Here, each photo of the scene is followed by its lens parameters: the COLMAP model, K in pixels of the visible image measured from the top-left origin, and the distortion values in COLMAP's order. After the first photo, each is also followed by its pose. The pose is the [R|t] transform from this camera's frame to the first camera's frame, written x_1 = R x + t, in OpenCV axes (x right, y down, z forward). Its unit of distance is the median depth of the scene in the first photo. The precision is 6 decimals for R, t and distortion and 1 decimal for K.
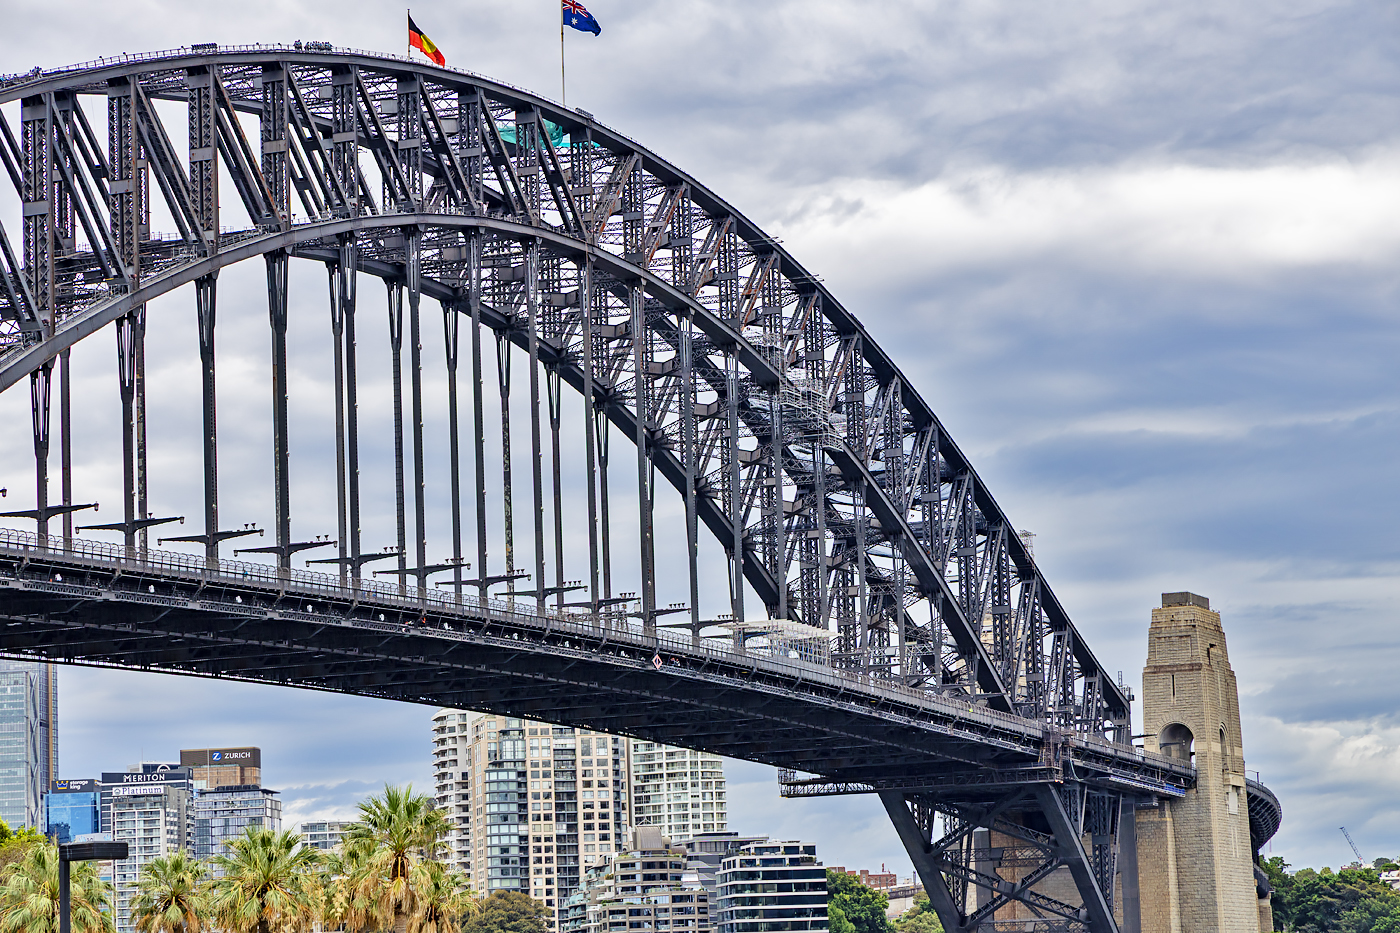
lens RADIAL K [[4263.0, 0, 700.1], [0, 4263.0, 472.6], [0, 0, 1]] dist [0.173295, 0.000000]
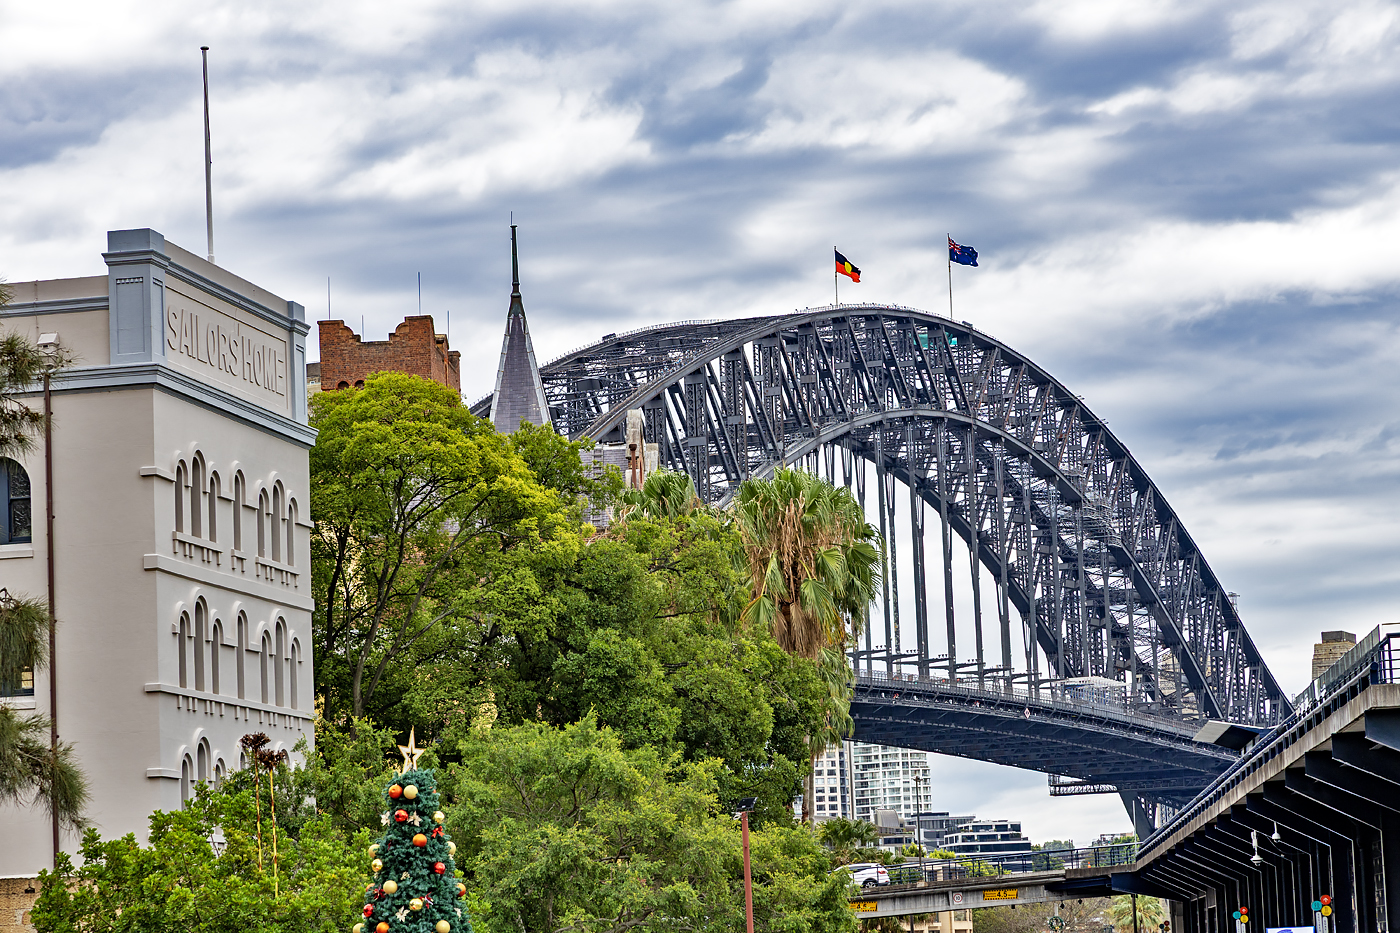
lens RADIAL K [[4263.0, 0, 698.3], [0, 4263.0, 464.2], [0, 0, 1]] dist [0.173295, 0.000000]
pose [[0.999962, -0.006508, 0.005794, -0.105145], [0.006446, 0.999923, 0.010613, -0.044984], [-0.005862, -0.010575, 0.999927, -0.350062]]
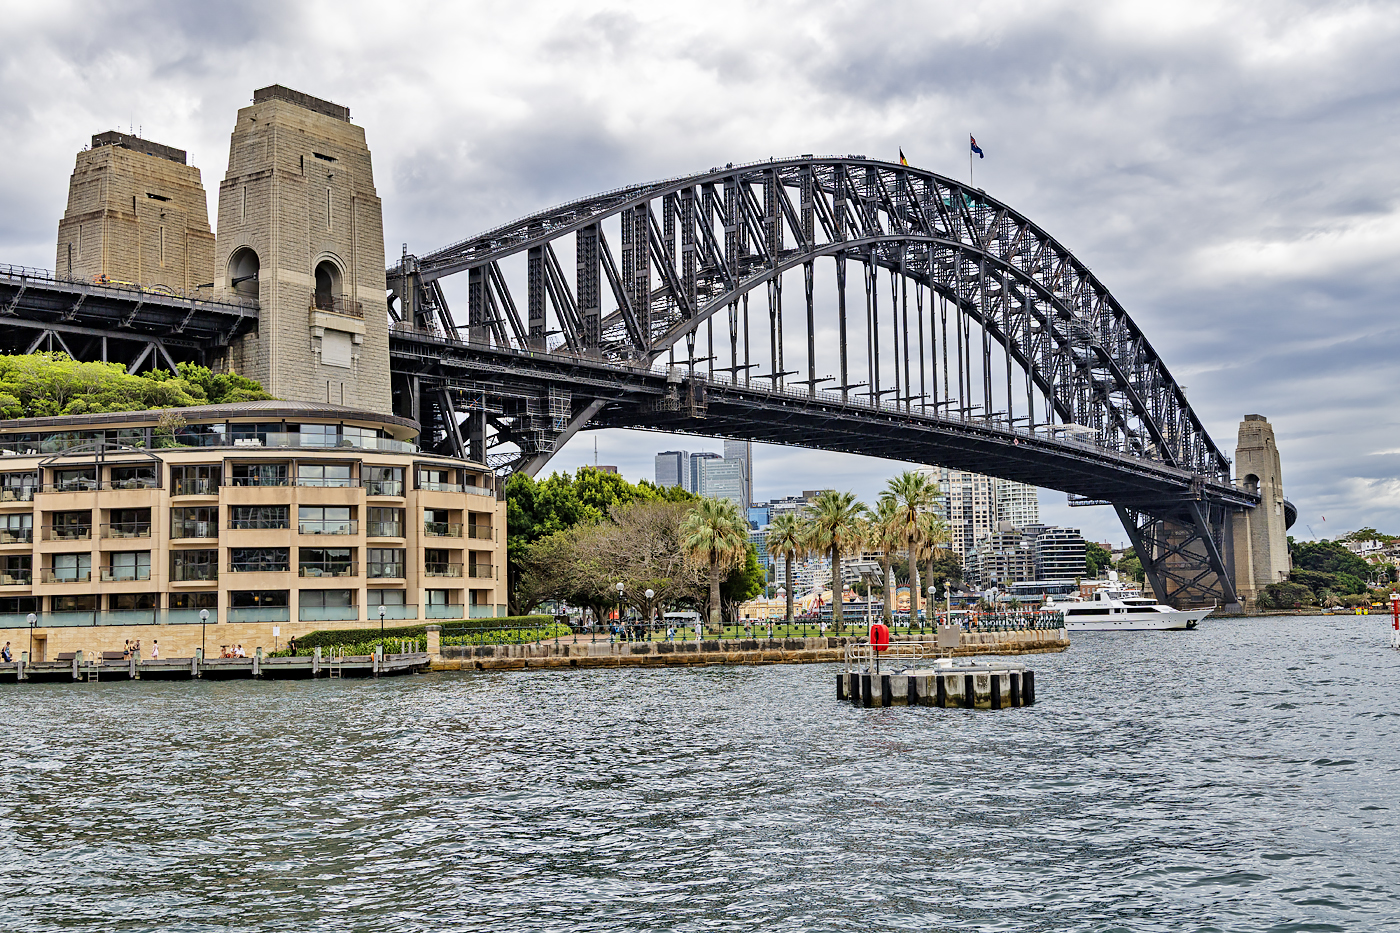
lens RADIAL K [[1745.0, 0, 700.3], [0, 1745.0, 470.7], [0, 0, 1]] dist [0.029710, 0.000000]
pose [[0.983862, -0.000429, -0.178926, -0.007514], [0.009650, 0.998669, 0.050669, 0.010138], [0.178666, -0.051578, 0.982557, 0.077170]]
